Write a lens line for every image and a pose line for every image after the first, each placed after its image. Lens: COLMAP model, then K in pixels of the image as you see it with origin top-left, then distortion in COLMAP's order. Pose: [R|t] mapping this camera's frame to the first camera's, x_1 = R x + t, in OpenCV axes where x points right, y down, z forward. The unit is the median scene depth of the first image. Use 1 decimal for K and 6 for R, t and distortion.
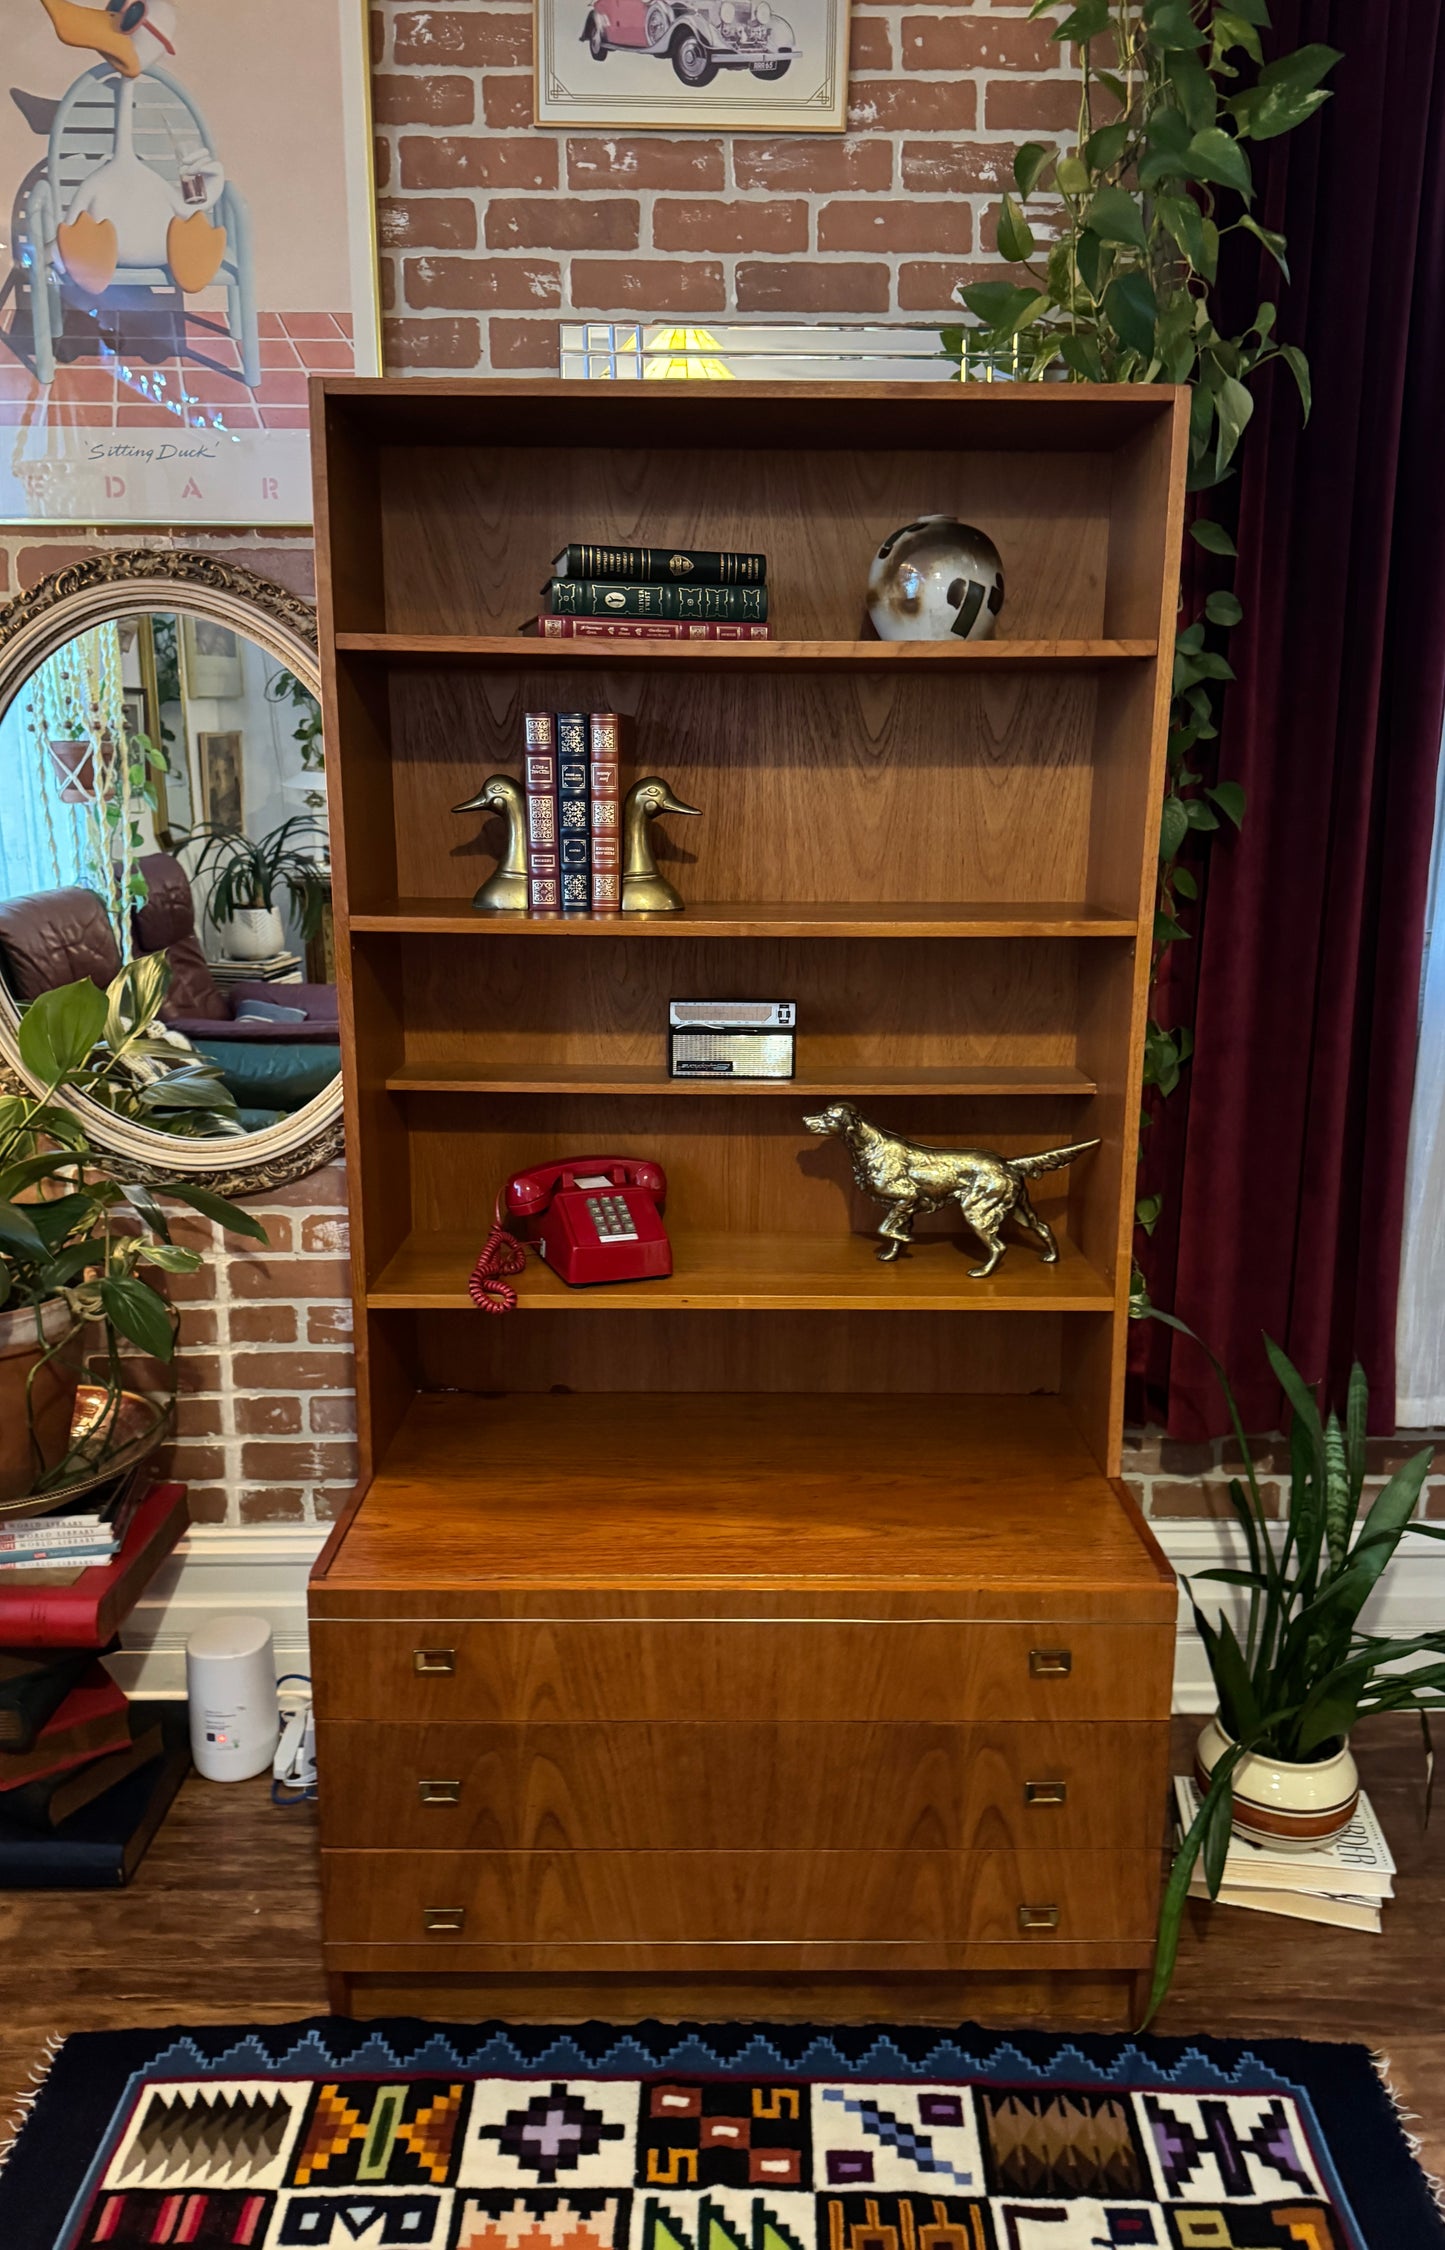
lens RADIAL K [[1590.5, 0, 751.4], [0, 1590.5, 1128.0], [0, 0, 1]] dist [0.038669, -0.034576]
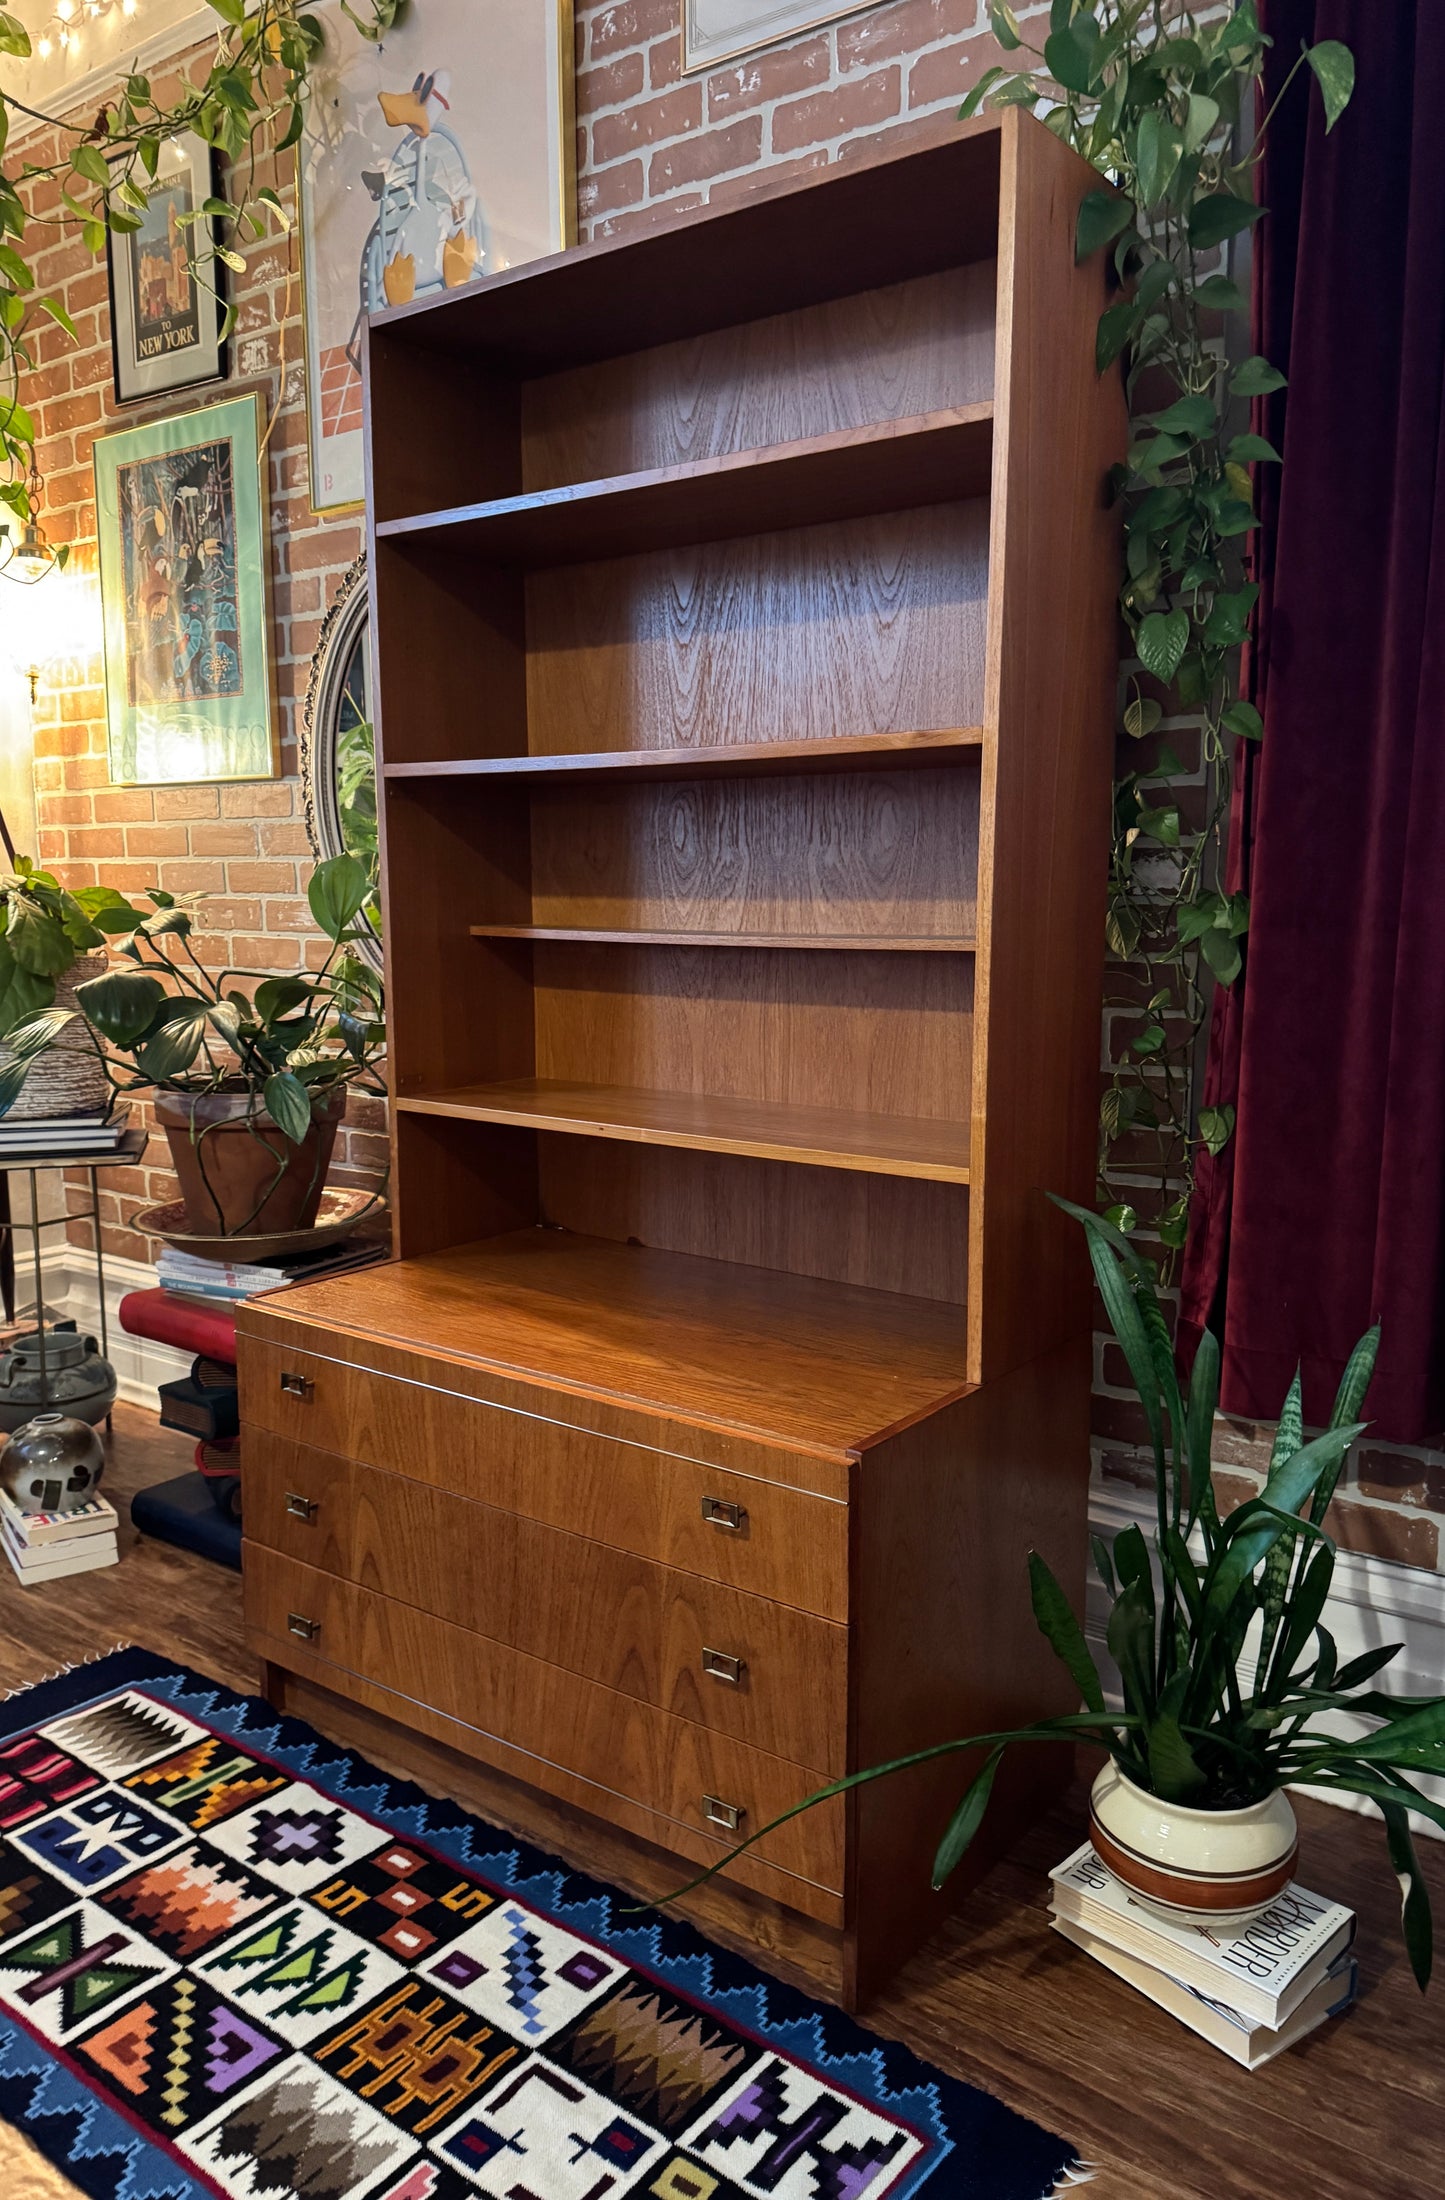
lens RADIAL K [[1537.2, 0, 750.5], [0, 1537.2, 1106.7], [0, 0, 1]] dist [0.039552, -0.036193]
pose [[0.800469, 0.080716, -0.593915, 0.602968], [-0.125202, 0.991549, -0.033990, 0.112604], [0.586152, 0.101567, 0.803810, 0.242029]]
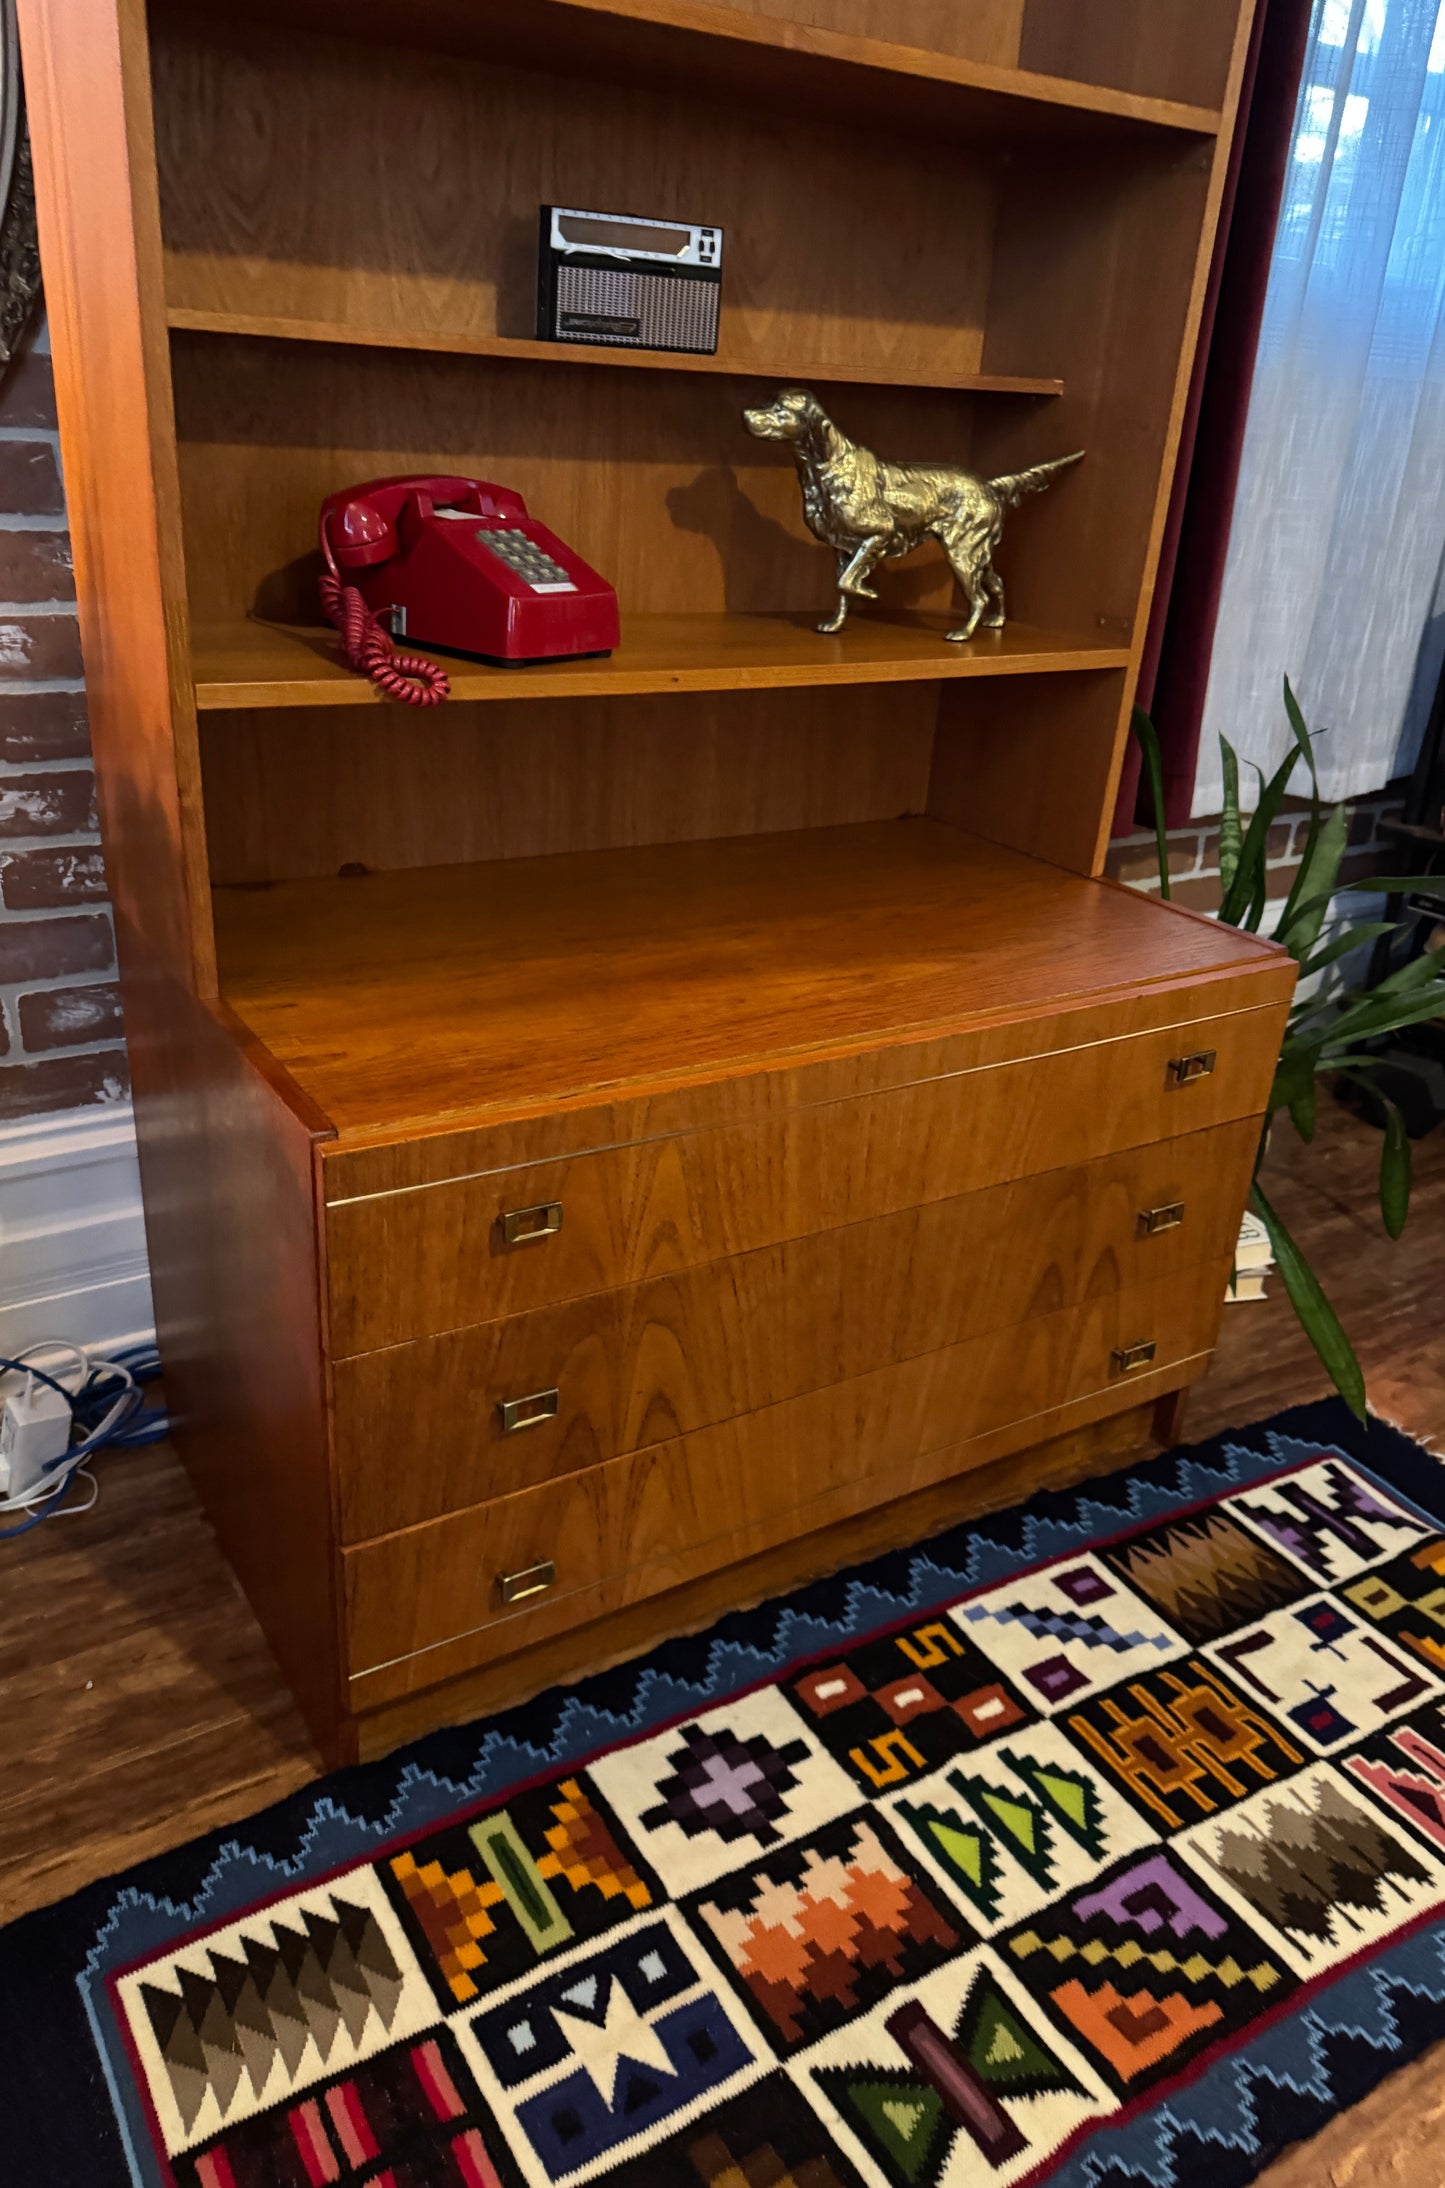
lens RADIAL K [[1528.9, 0, 733.9], [0, 1528.9, 1089.9], [0, 0, 1]] dist [0.039552, -0.036193]
pose [[0.851764, -0.174653, 0.493957, -0.359167], [0.052381, 0.966466, 0.251397, 0.111502], [-0.521300, -0.188257, 0.832350, 0.392762]]
